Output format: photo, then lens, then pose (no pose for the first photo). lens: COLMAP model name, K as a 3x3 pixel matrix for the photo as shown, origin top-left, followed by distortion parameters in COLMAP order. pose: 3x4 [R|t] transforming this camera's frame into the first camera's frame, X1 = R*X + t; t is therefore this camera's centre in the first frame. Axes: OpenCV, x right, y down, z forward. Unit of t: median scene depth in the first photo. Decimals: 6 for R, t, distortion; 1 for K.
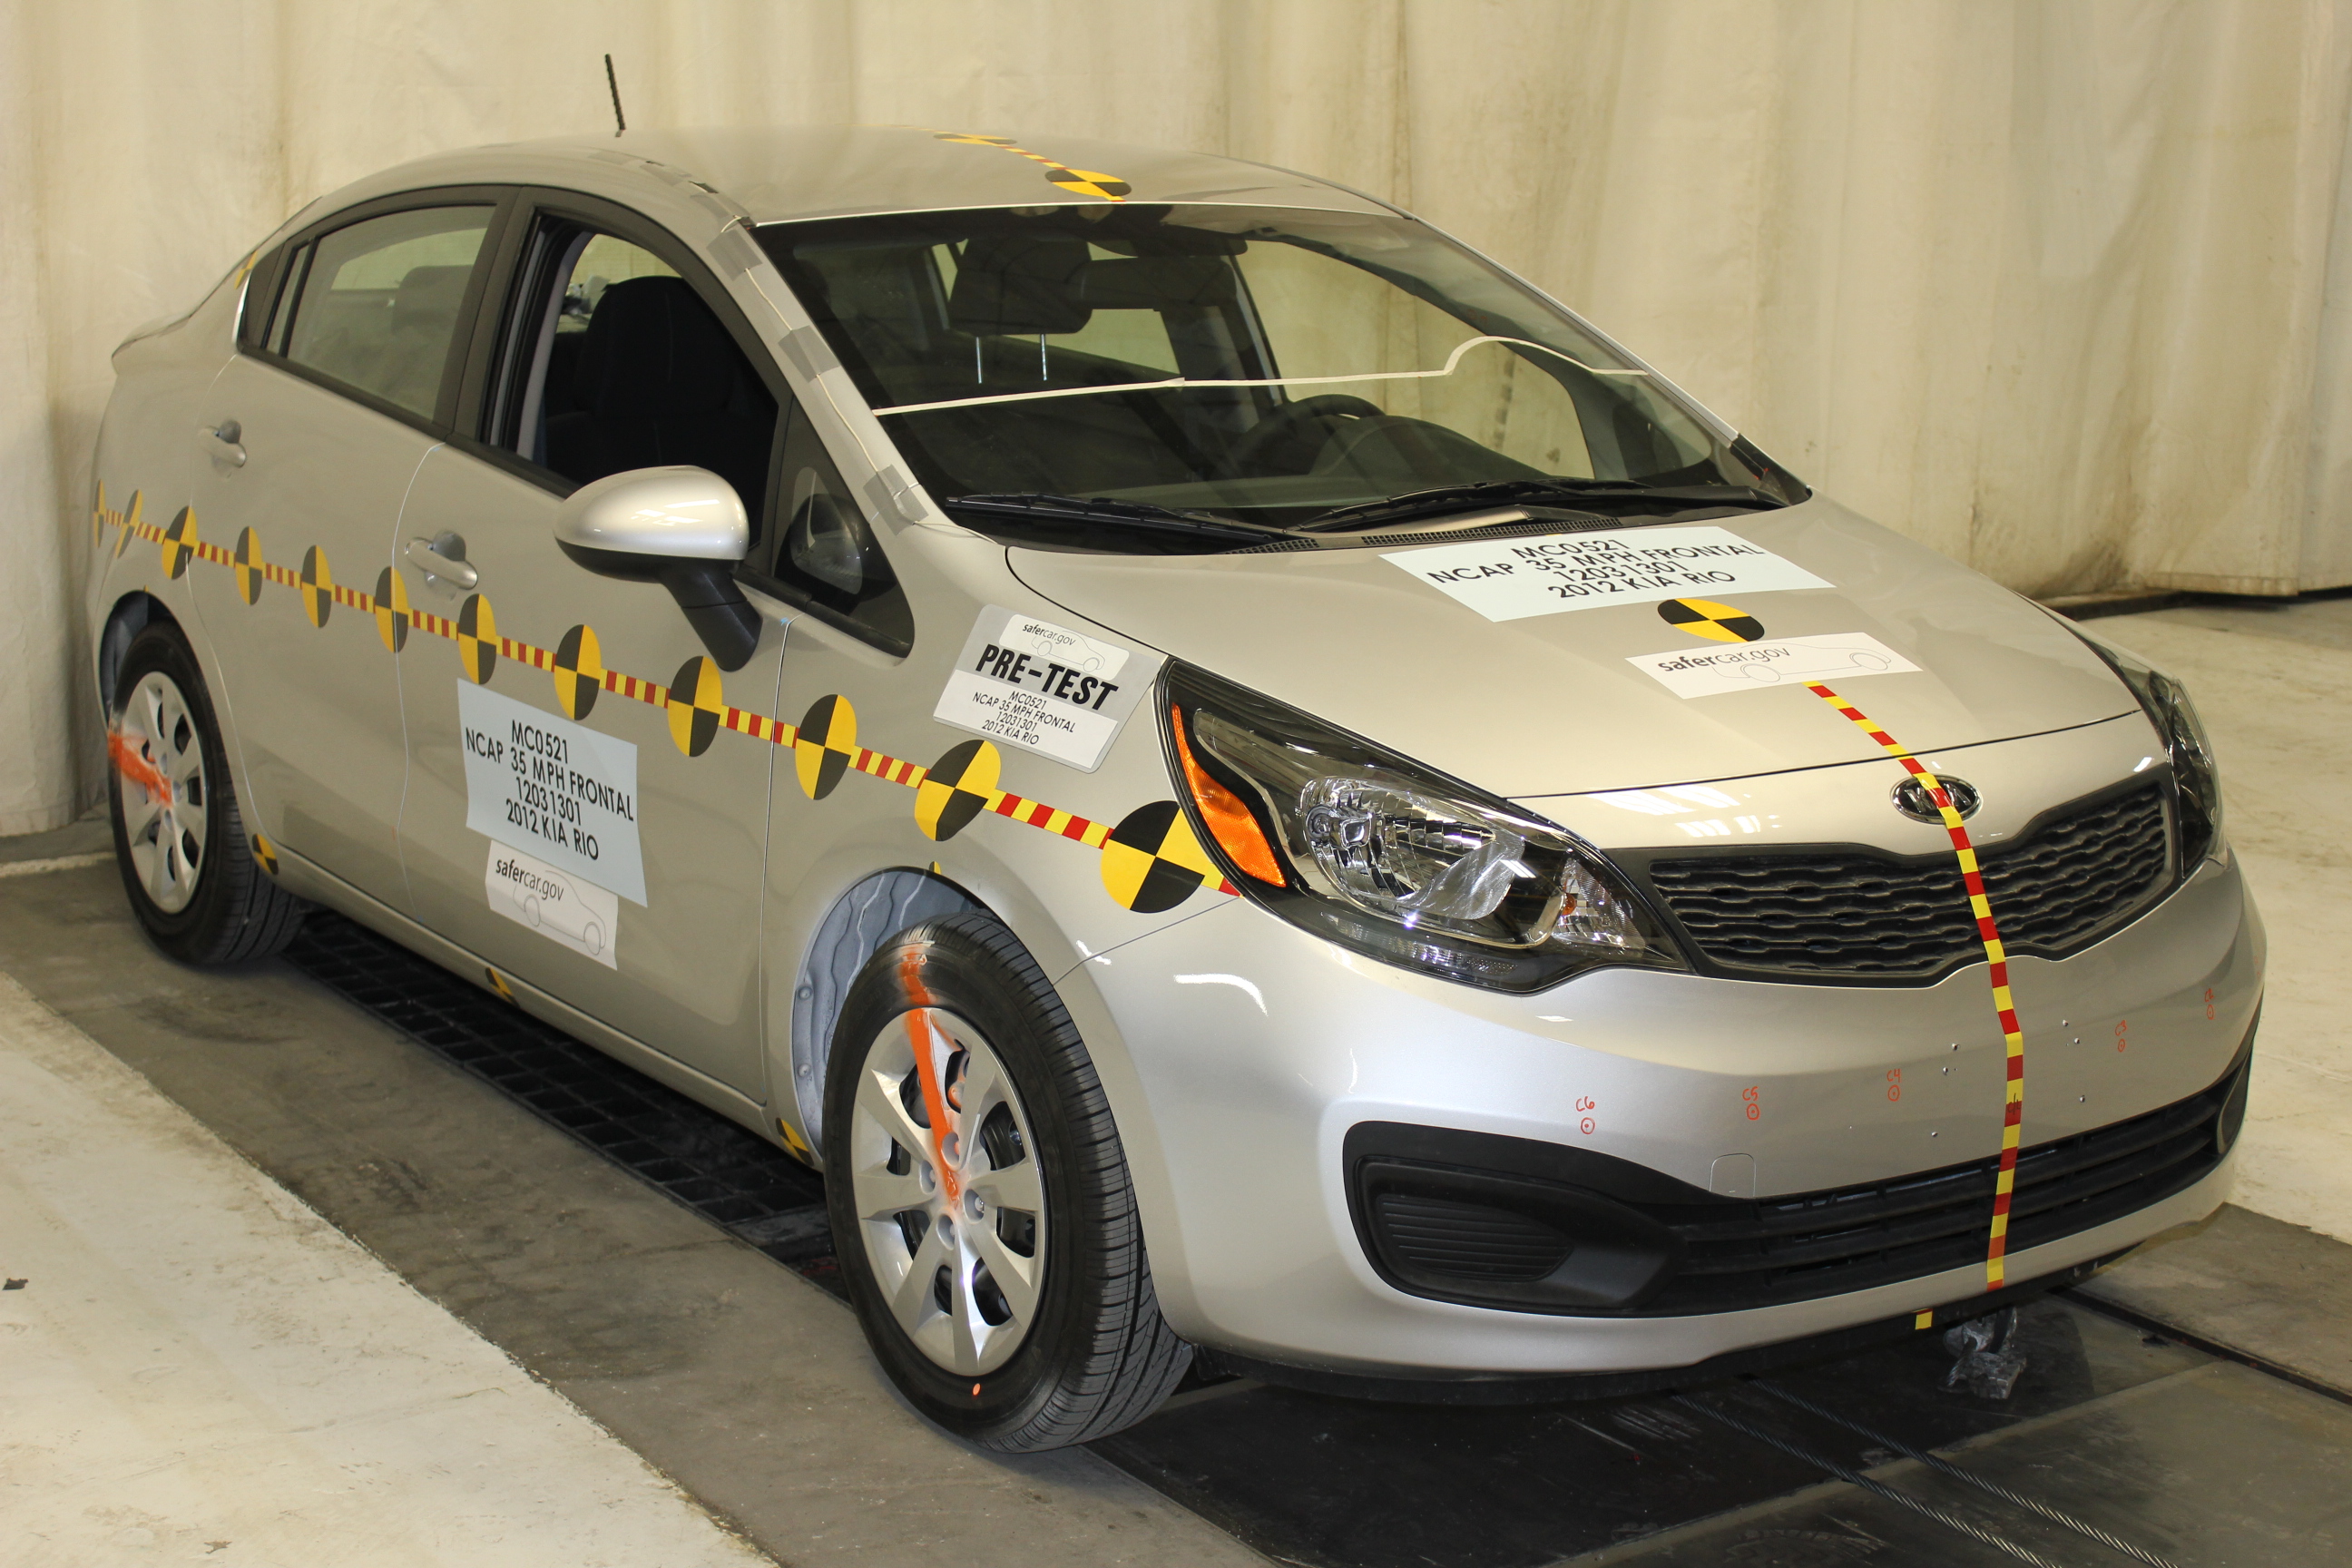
lens RADIAL K [[3551.2, 0, 1176.0], [0, 3551.2, 784.0], [0, 0, 1]] dist [0.004892, -0.012619]
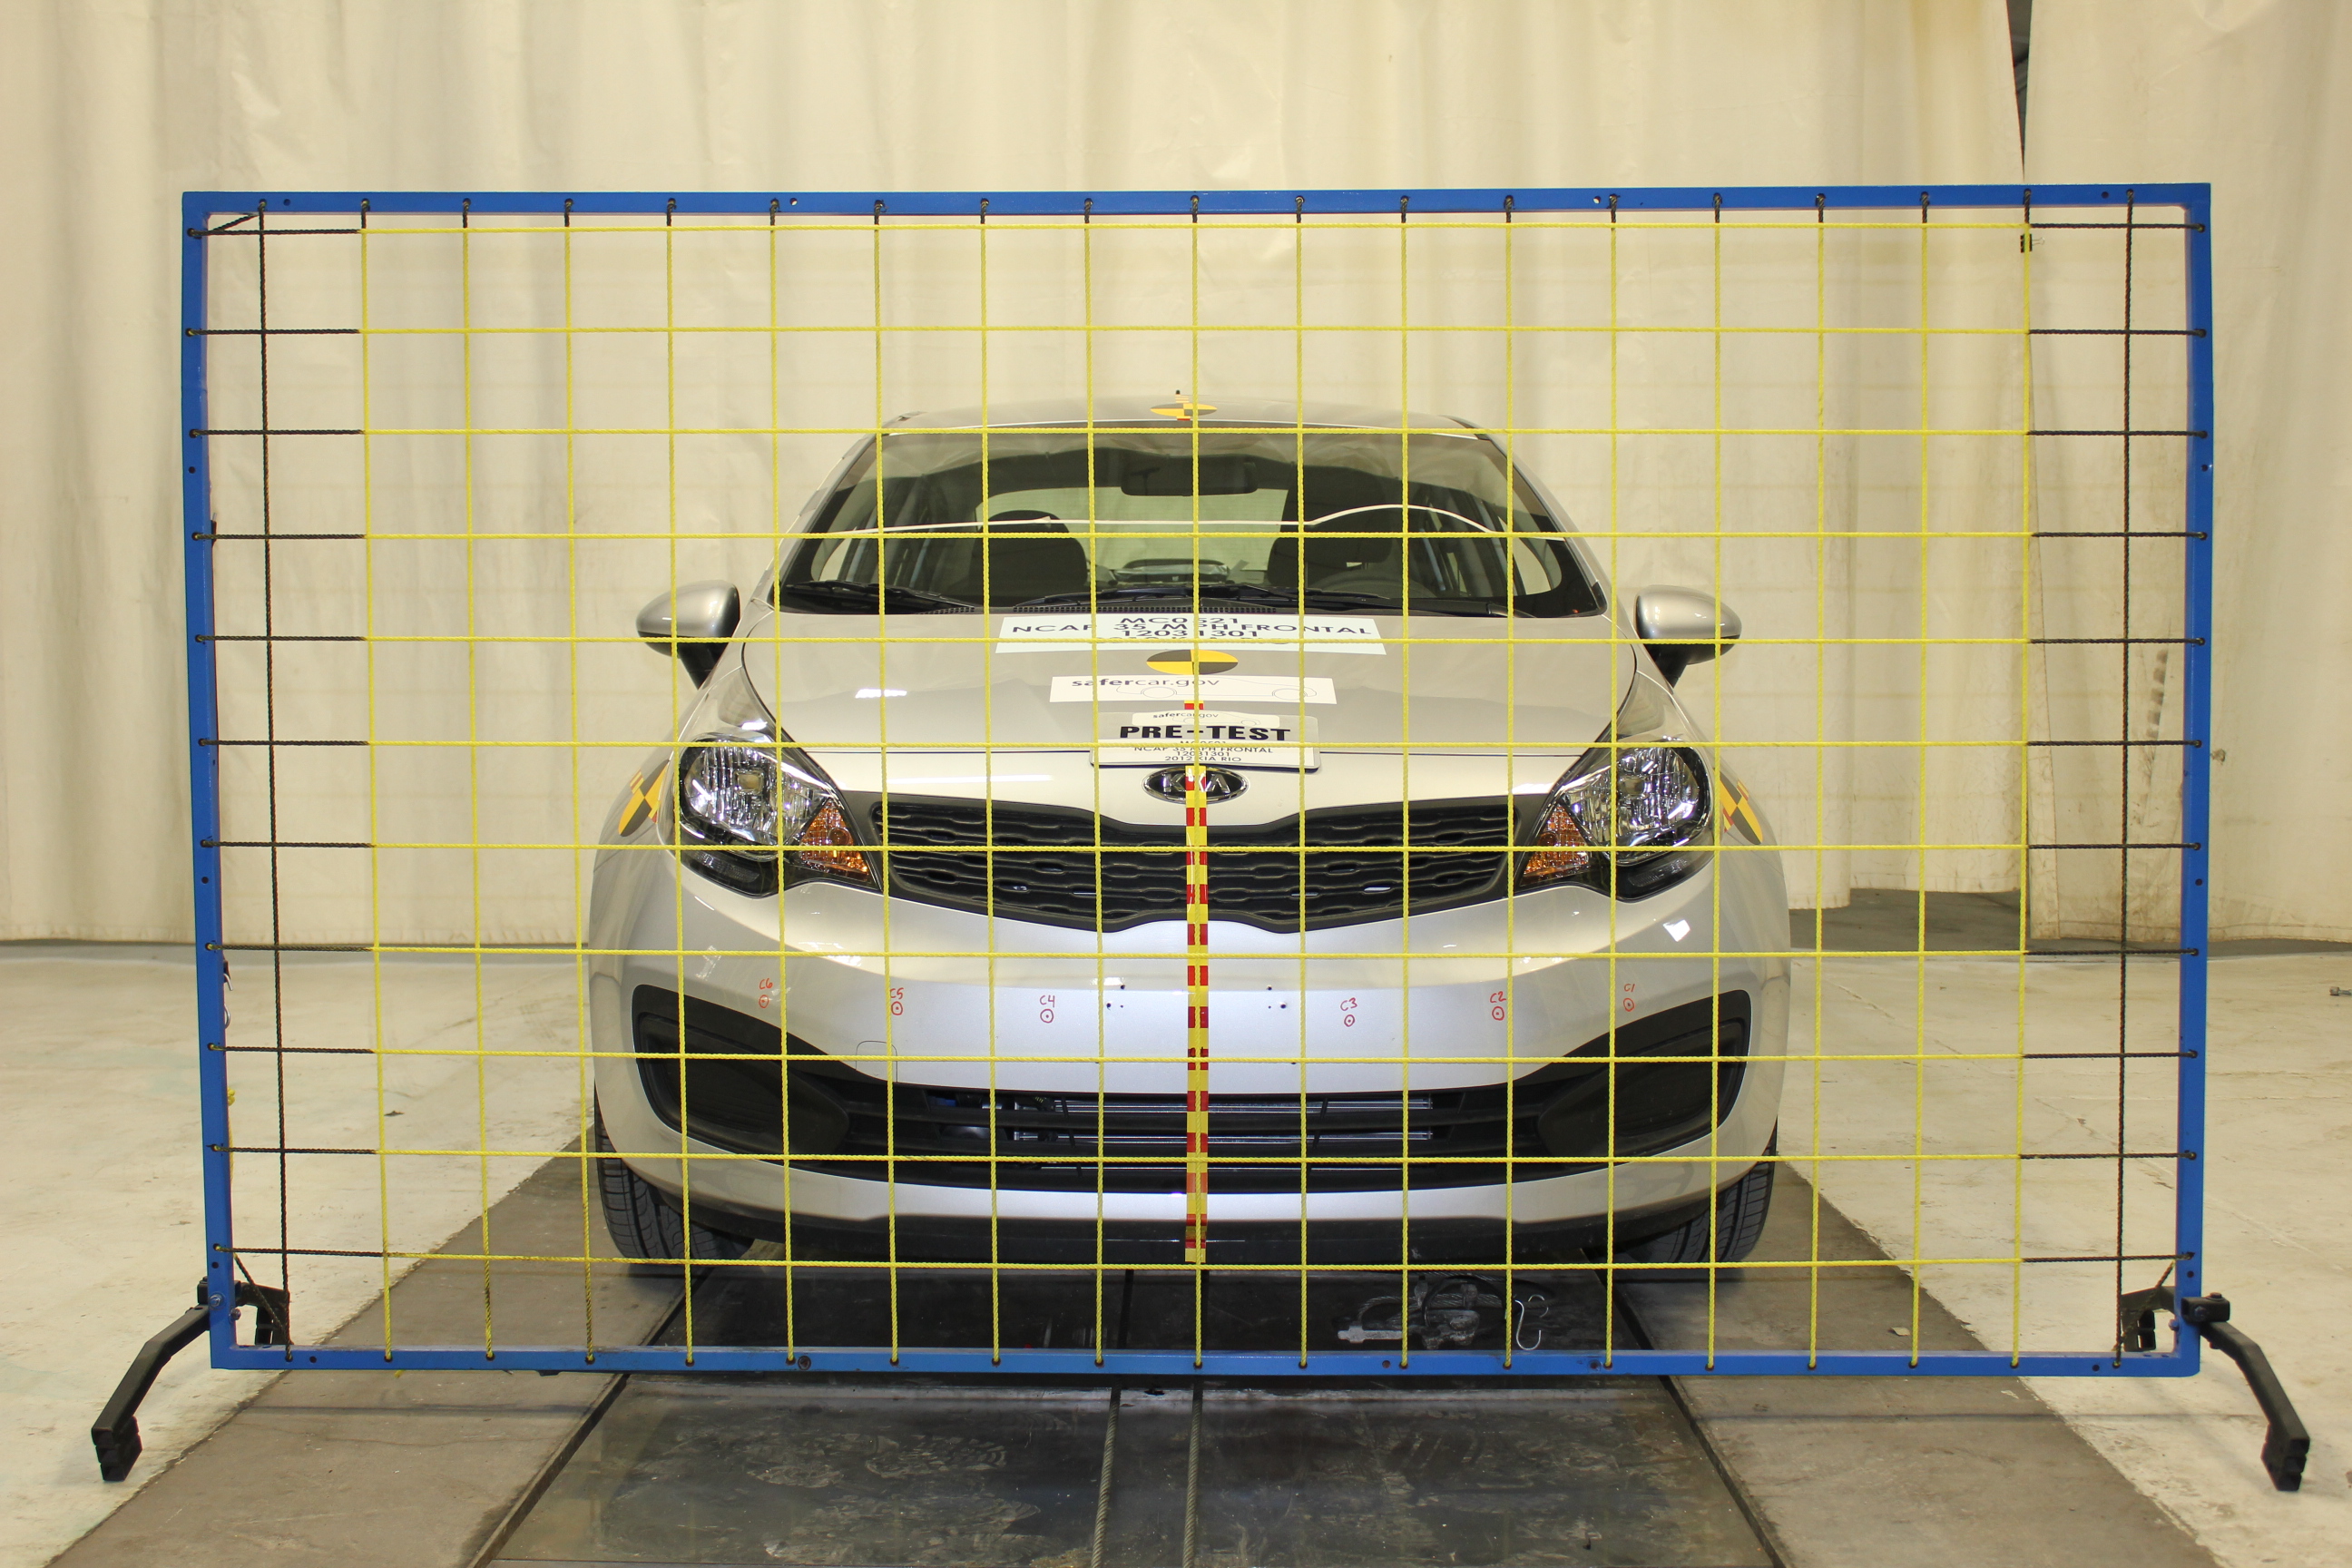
lens RADIAL K [[2532.6, 0, 1176.0], [0, 2532.6, 784.0], [0, 0, 1]] dist [-0.036746, -0.005865]
pose [[0.813902, 0.027873, -0.580333, 0.690189], [-0.109902, 0.988202, -0.106672, 0.092695], [0.570513, 0.150601, 0.807362, 0.334848]]
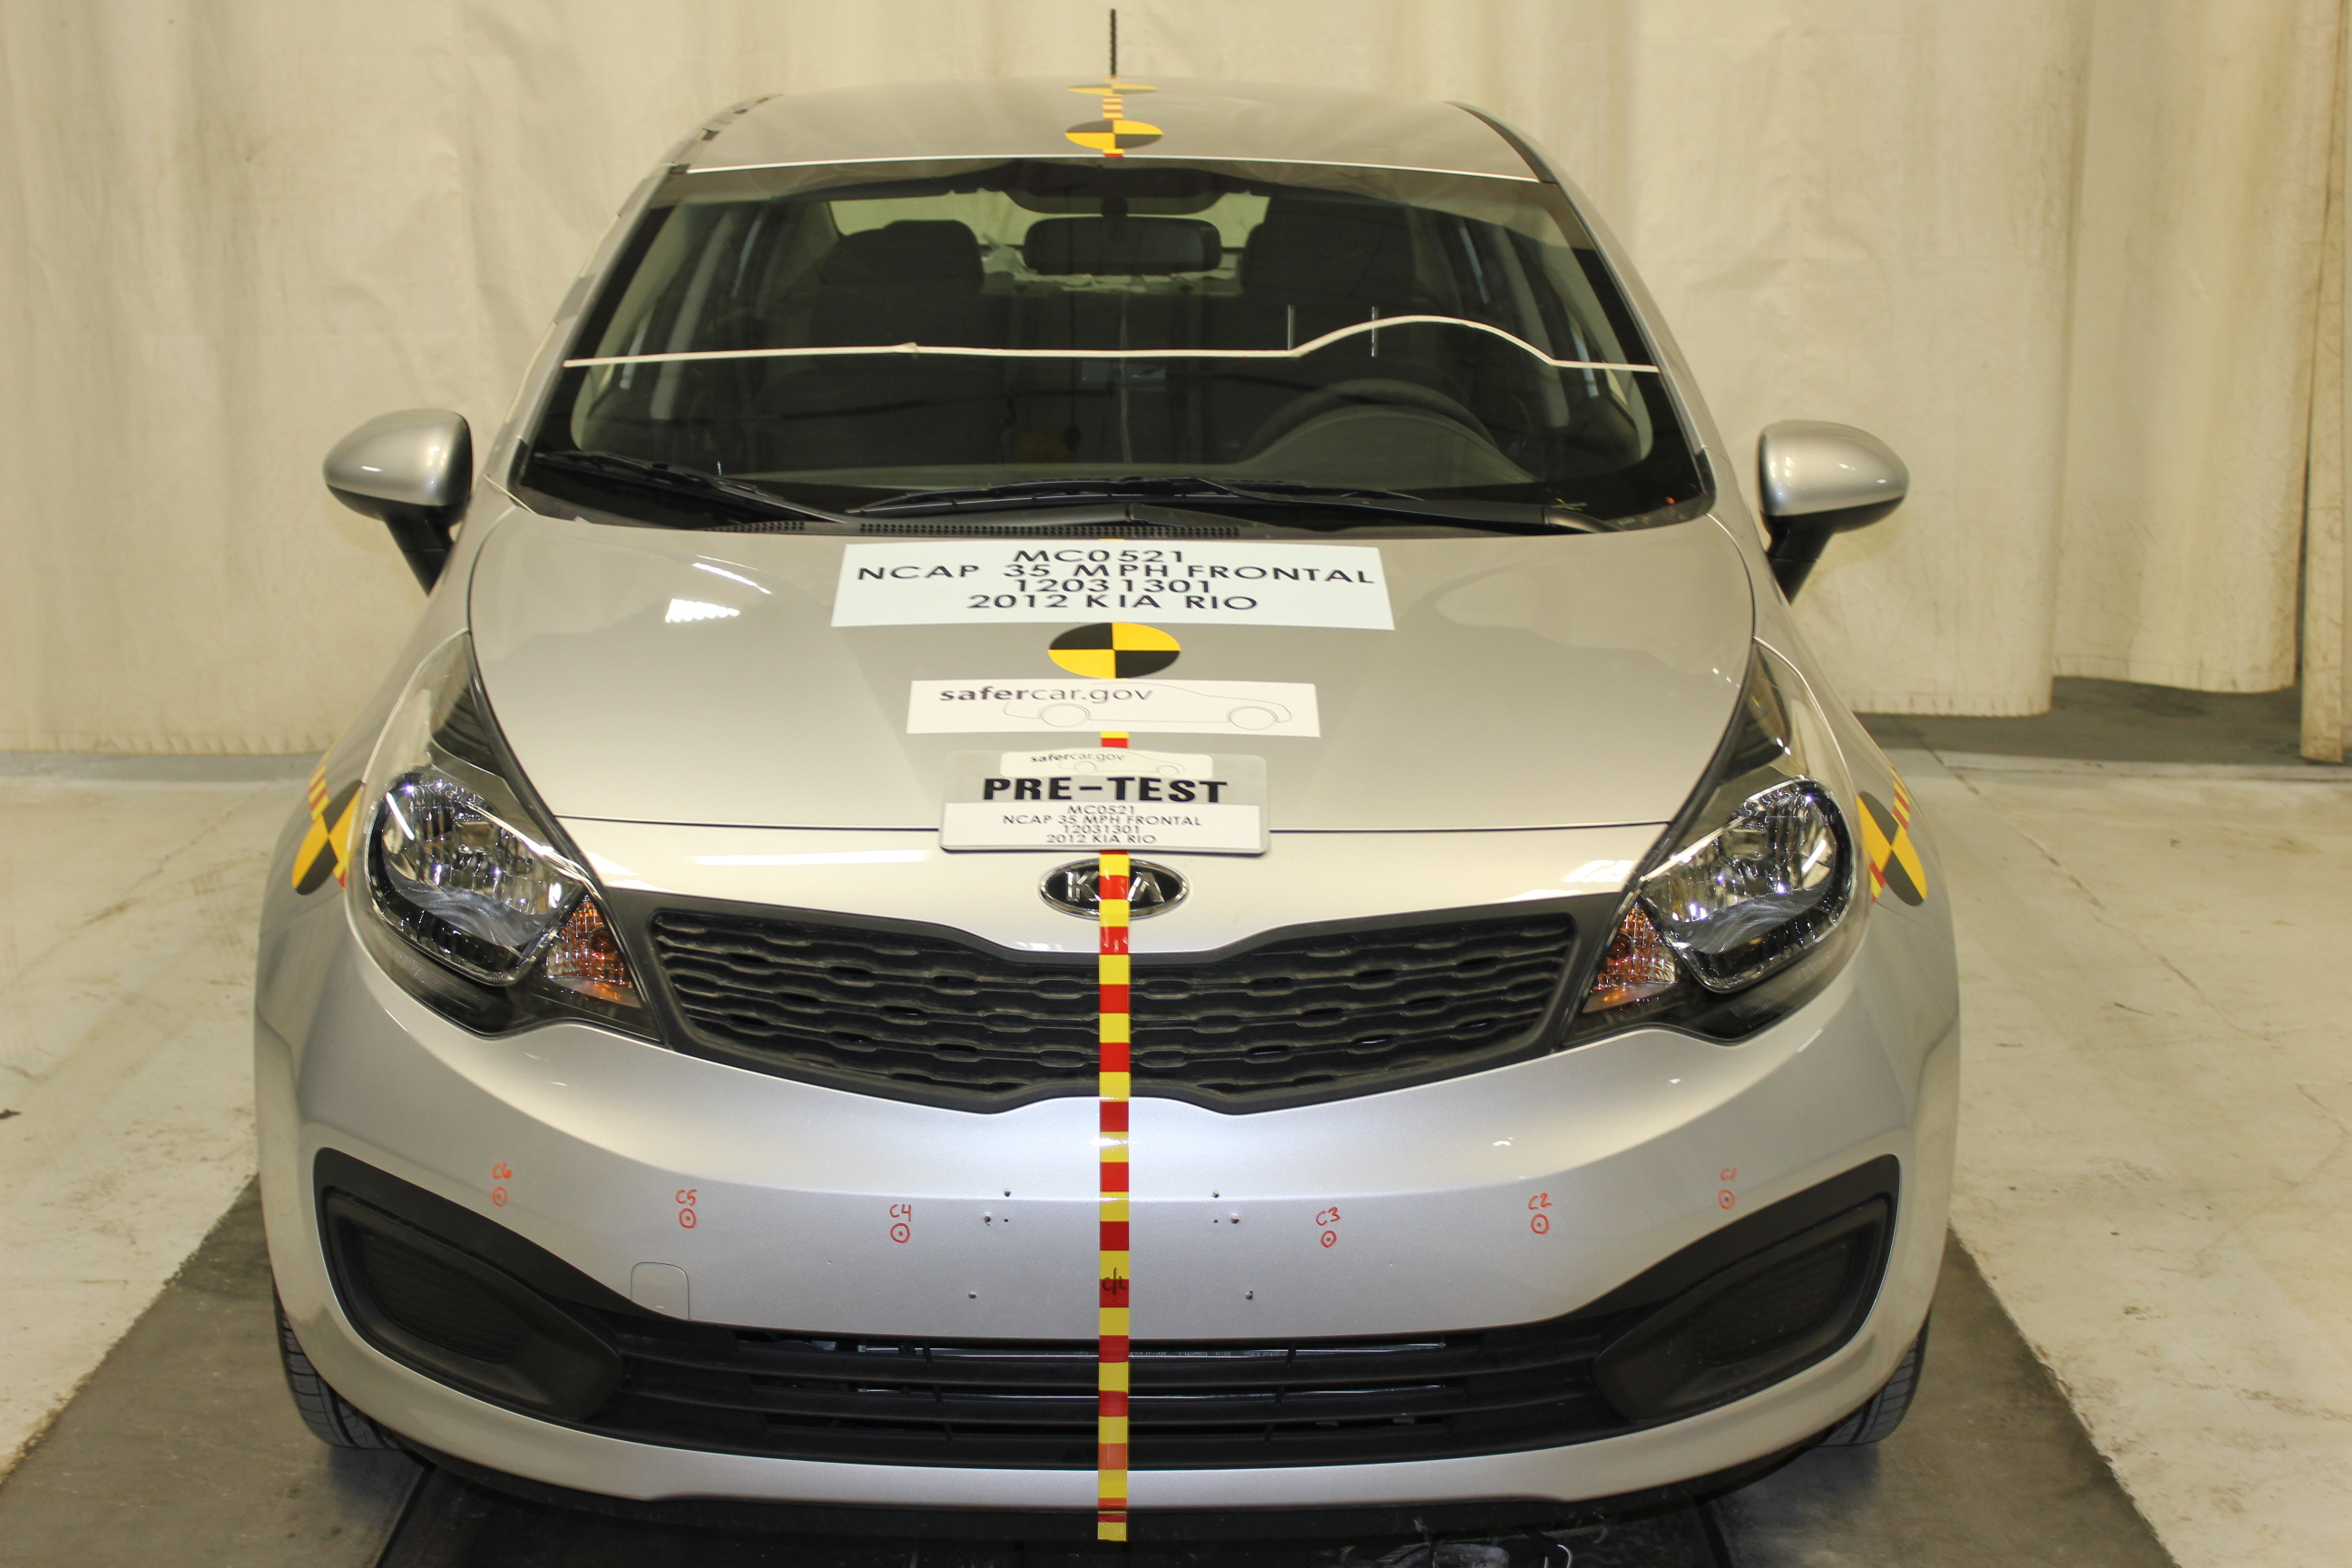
lens RADIAL K [[3441.4, 0, 1176.0], [0, 3441.4, 784.0], [0, 0, 1]] dist [0.033086, -0.011927]
pose [[0.821041, 0.116125, -0.558933, 0.662669], [-0.112881, 0.992785, 0.040447, -0.052969], [0.559598, 0.029884, 0.828225, 0.363757]]
